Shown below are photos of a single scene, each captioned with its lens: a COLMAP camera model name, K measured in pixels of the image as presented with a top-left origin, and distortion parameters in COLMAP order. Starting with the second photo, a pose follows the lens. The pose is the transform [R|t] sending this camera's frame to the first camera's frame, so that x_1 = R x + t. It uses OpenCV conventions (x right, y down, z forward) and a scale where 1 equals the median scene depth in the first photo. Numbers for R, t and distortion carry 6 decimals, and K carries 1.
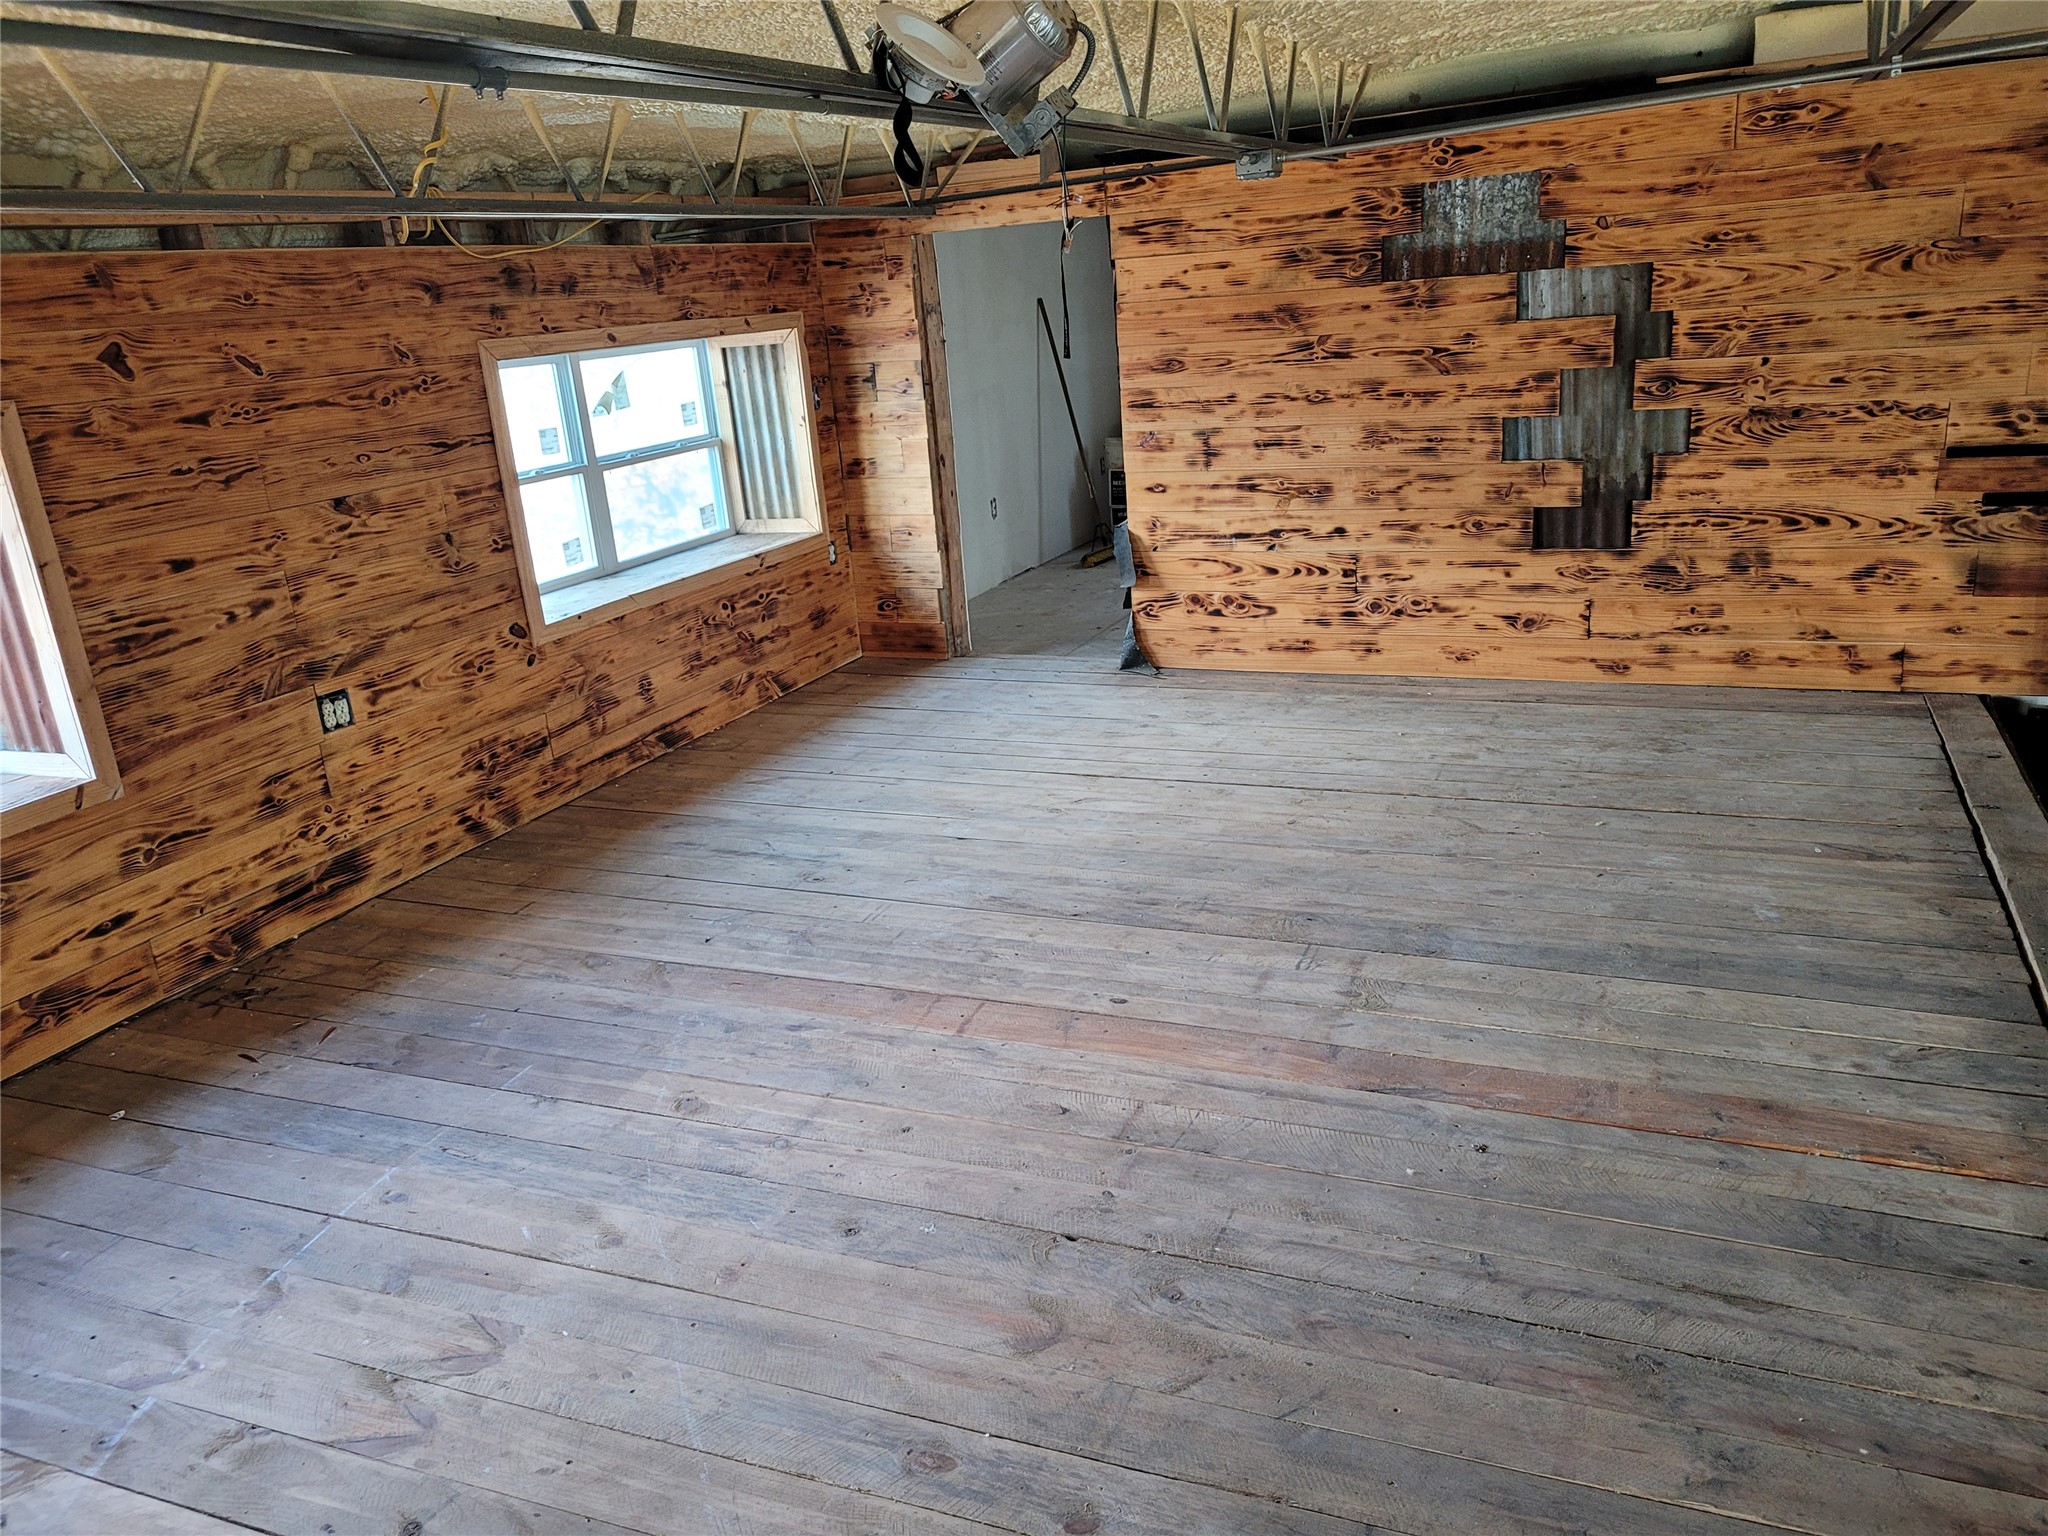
lens RADIAL K [[1525.1, 0, 1024.5], [0, 1525.1, 761.4], [0, 0, 1]] dist [0.042192, -0.025245]
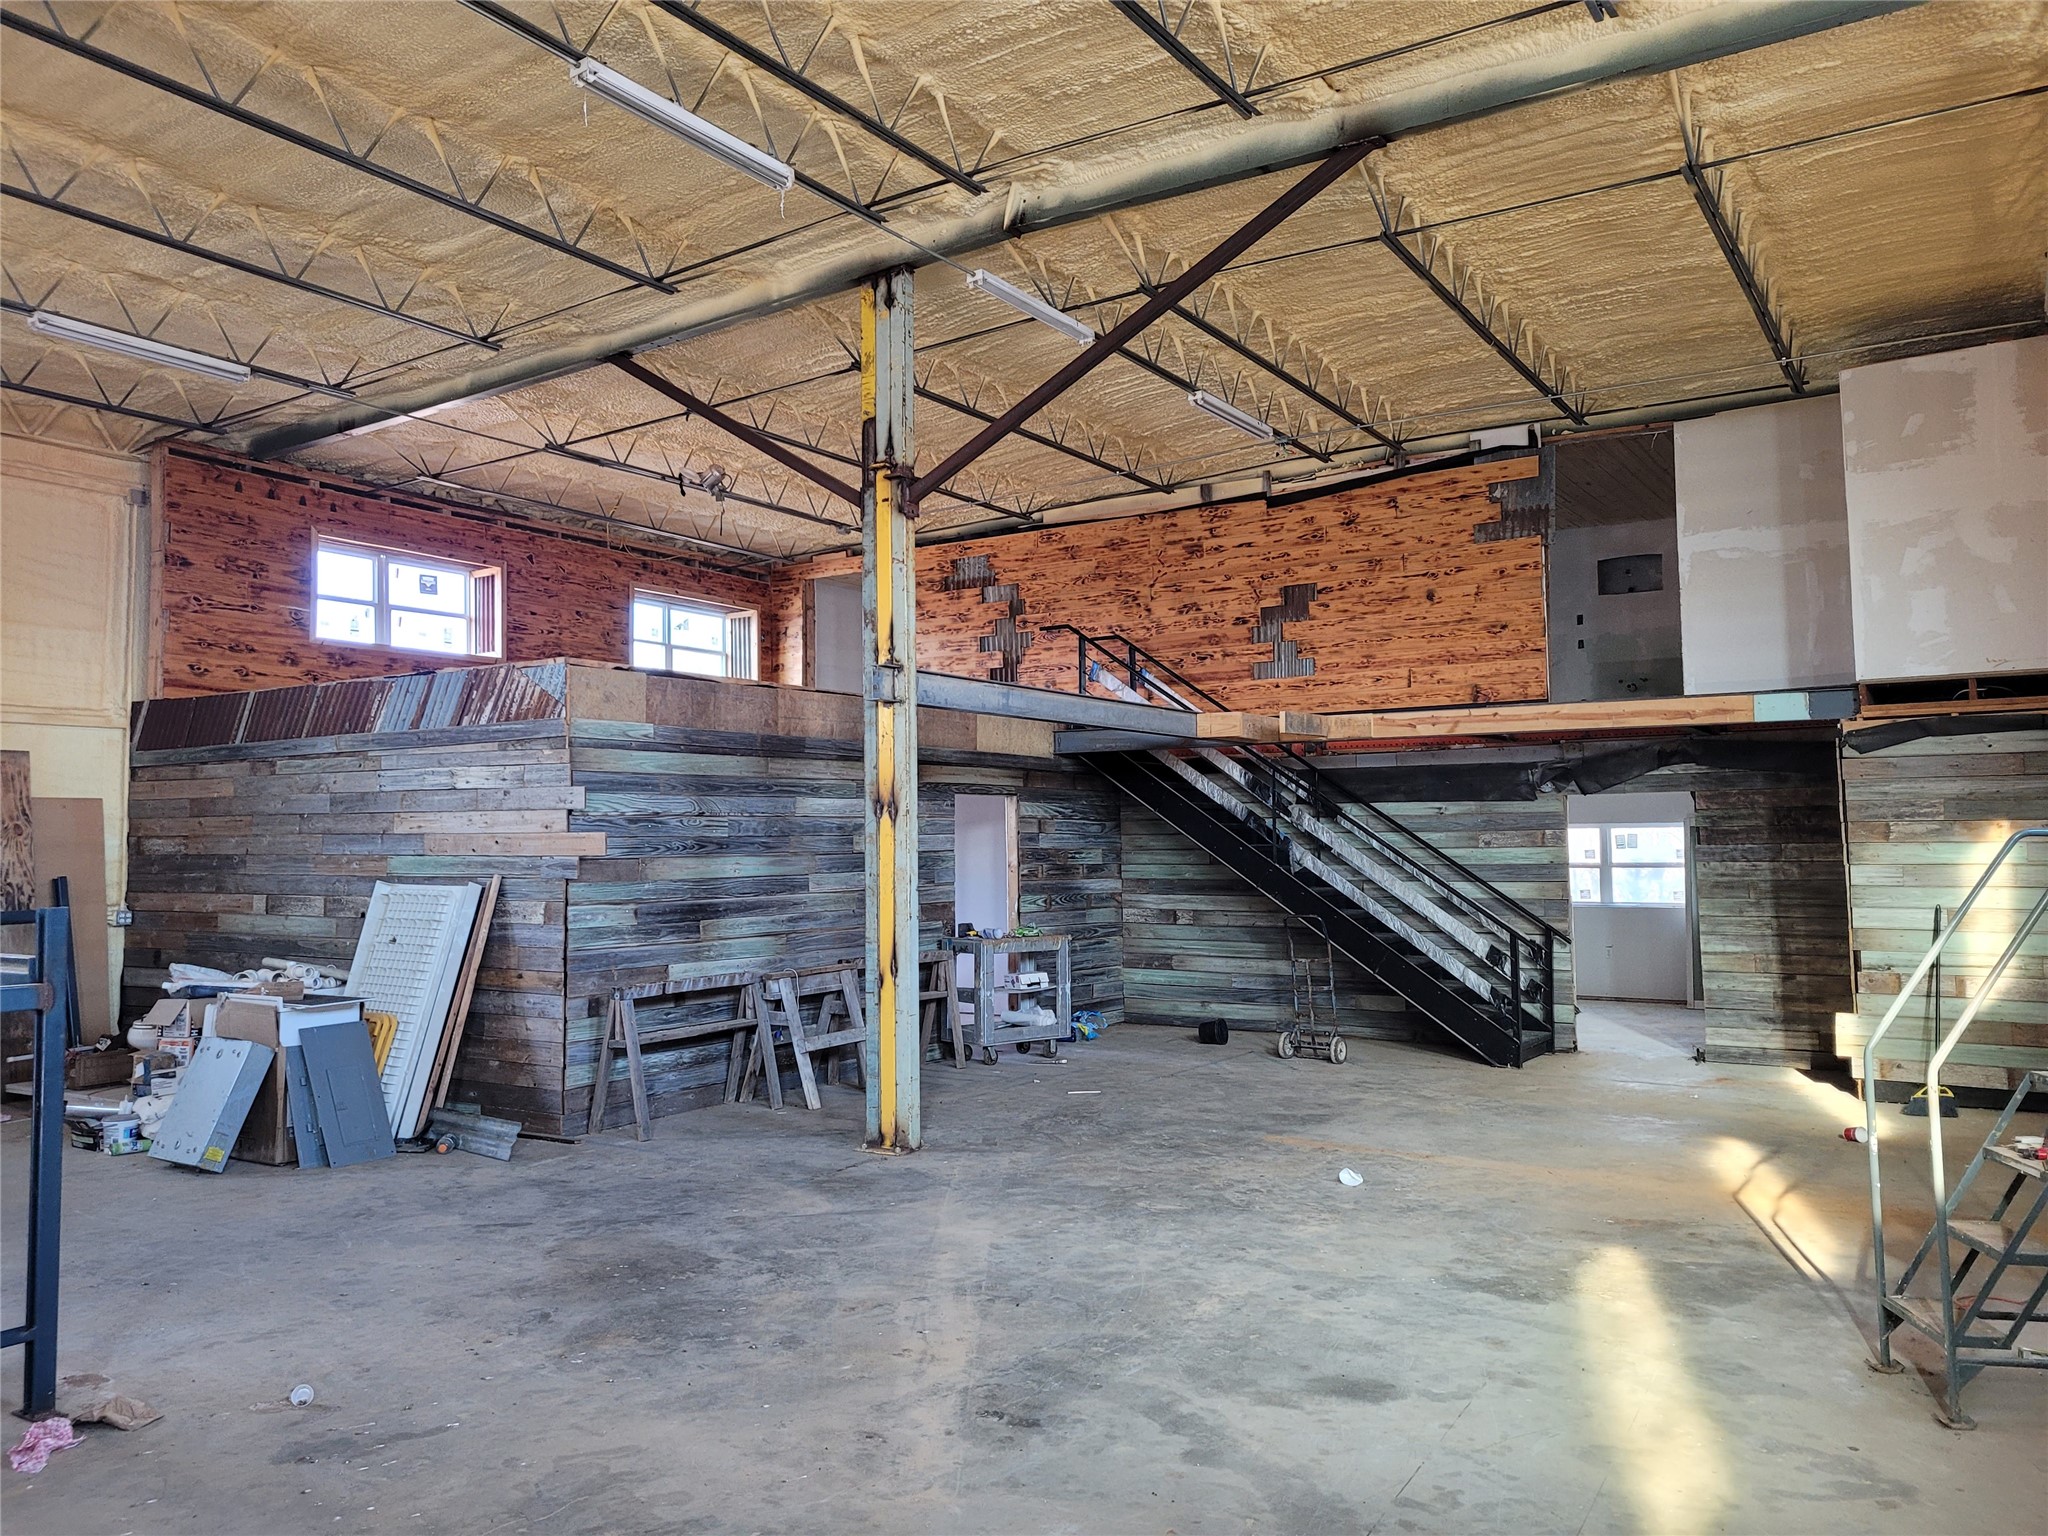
lens RADIAL K [[1525.1, 0, 1017.8], [0, 1525.1, 772.7], [0, 0, 1]] dist [0.042192, -0.025245]
pose [[0.985741, 0.062213, -0.156345, 0.868240], [-0.111371, 0.937724, -0.329044, 0.954178], [0.126137, 0.341764, 0.931282, -1.556729]]
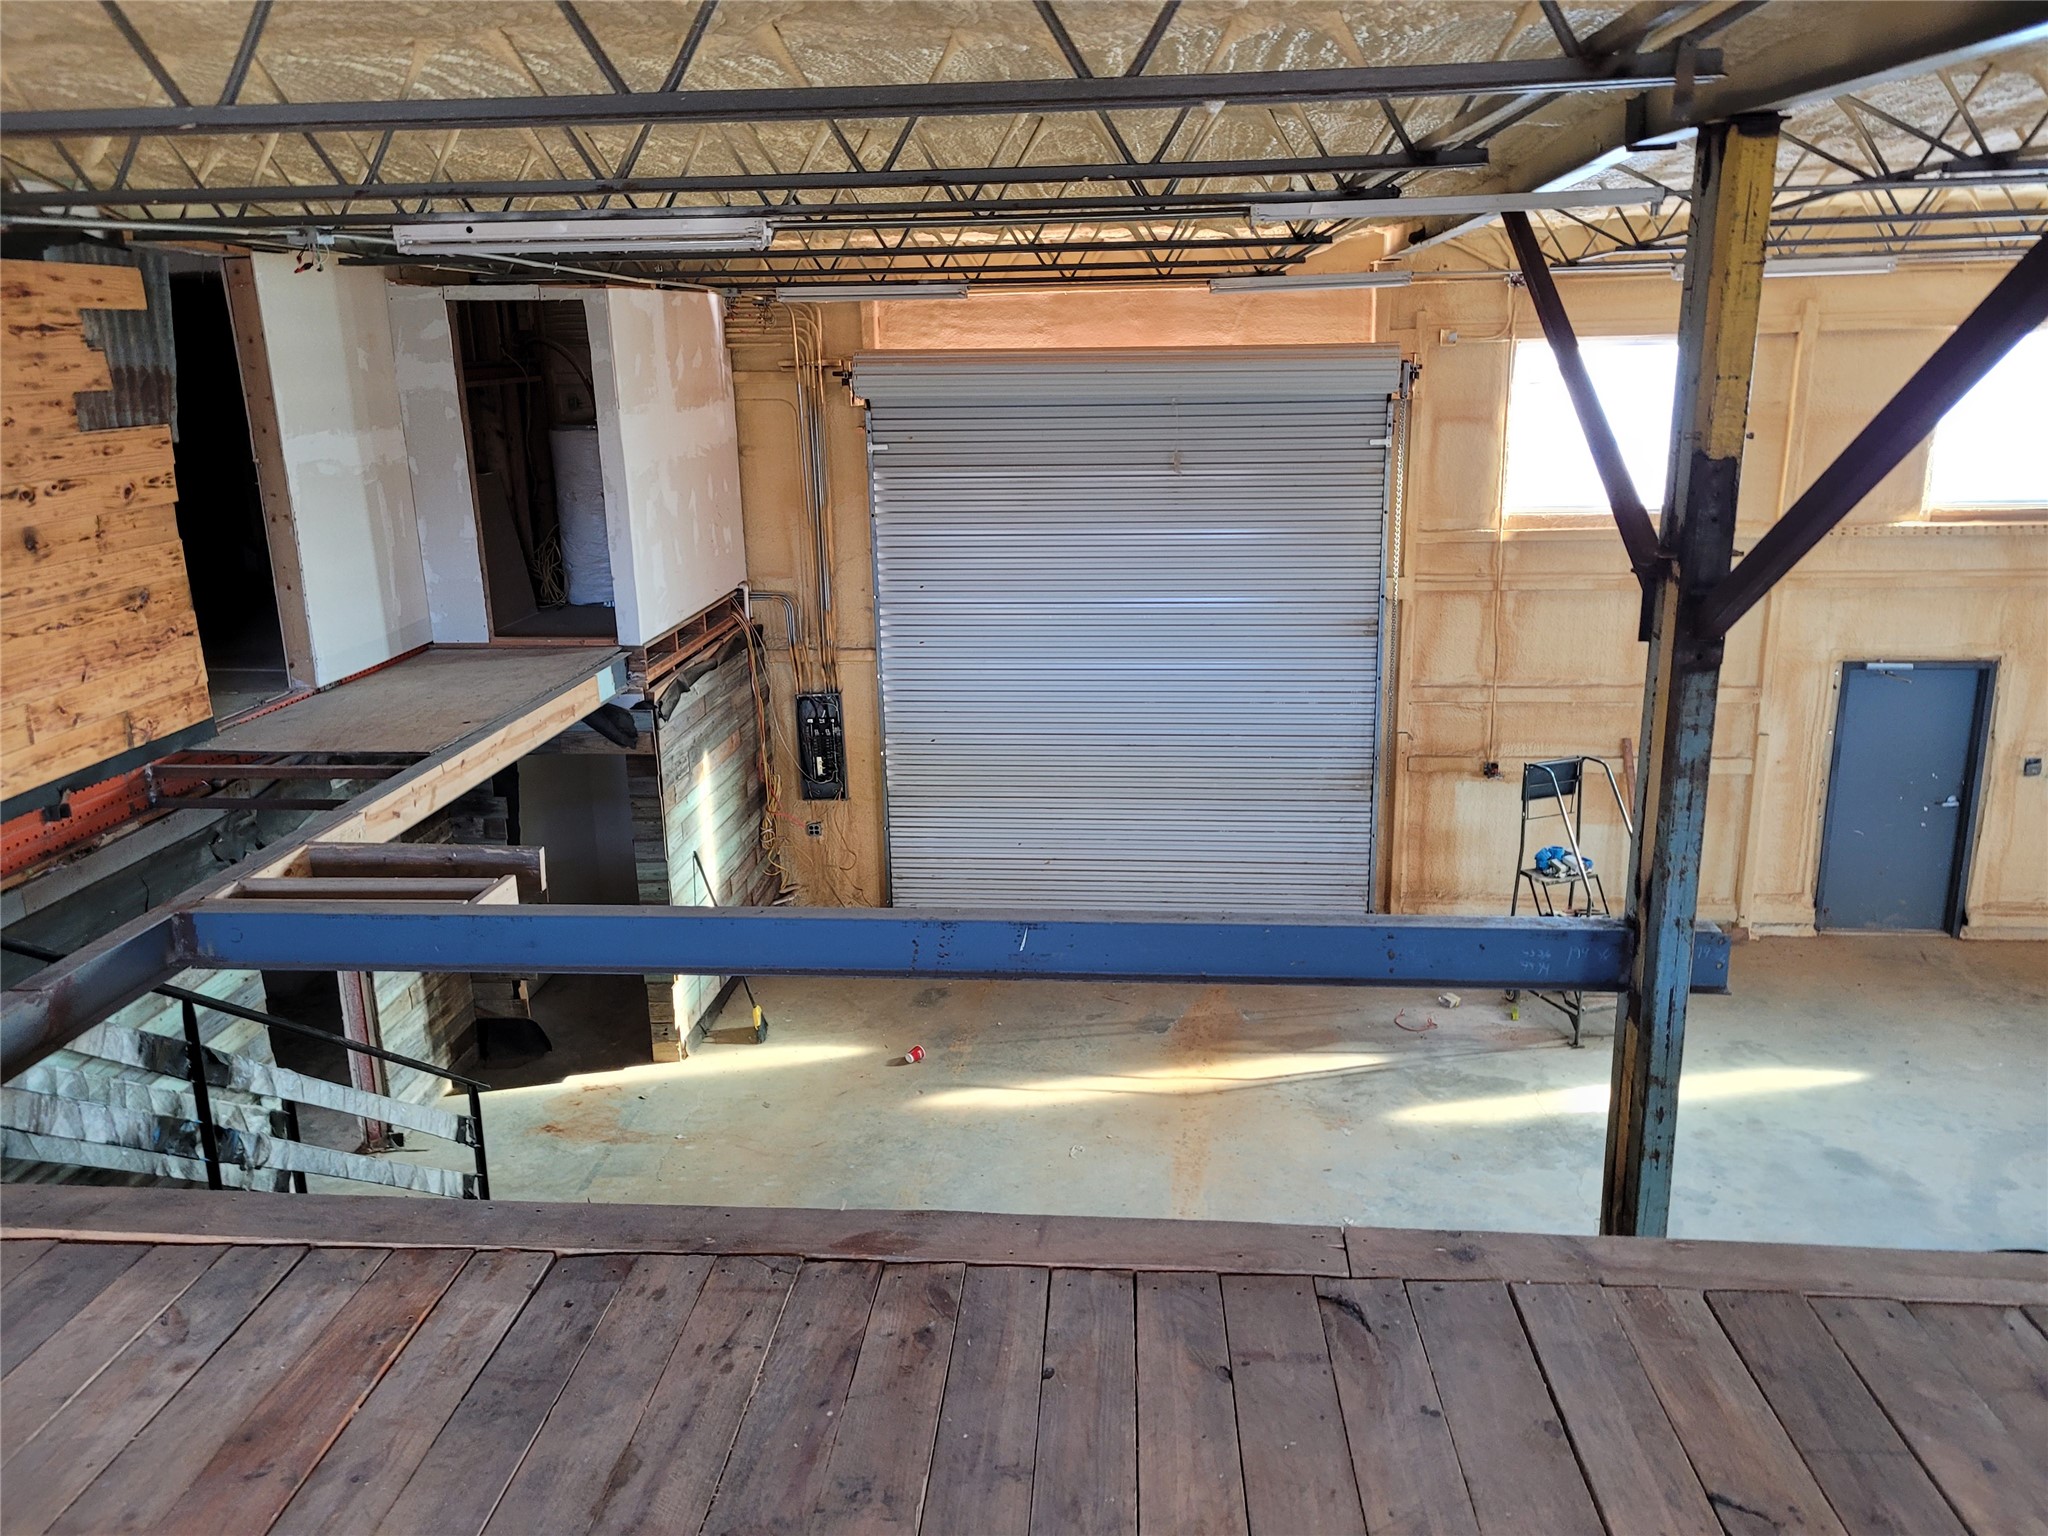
lens RADIAL K [[1525.1, 0, 1011.0], [0, 1525.1, 754.6], [0, 0, 1]] dist [0.042192, -0.025245]
pose [[-0.309310, -0.163078, 0.936874, -0.194877], [0.334692, 0.903484, 0.267765, -0.103015], [-0.890117, 0.396387, -0.224876, 0.368009]]
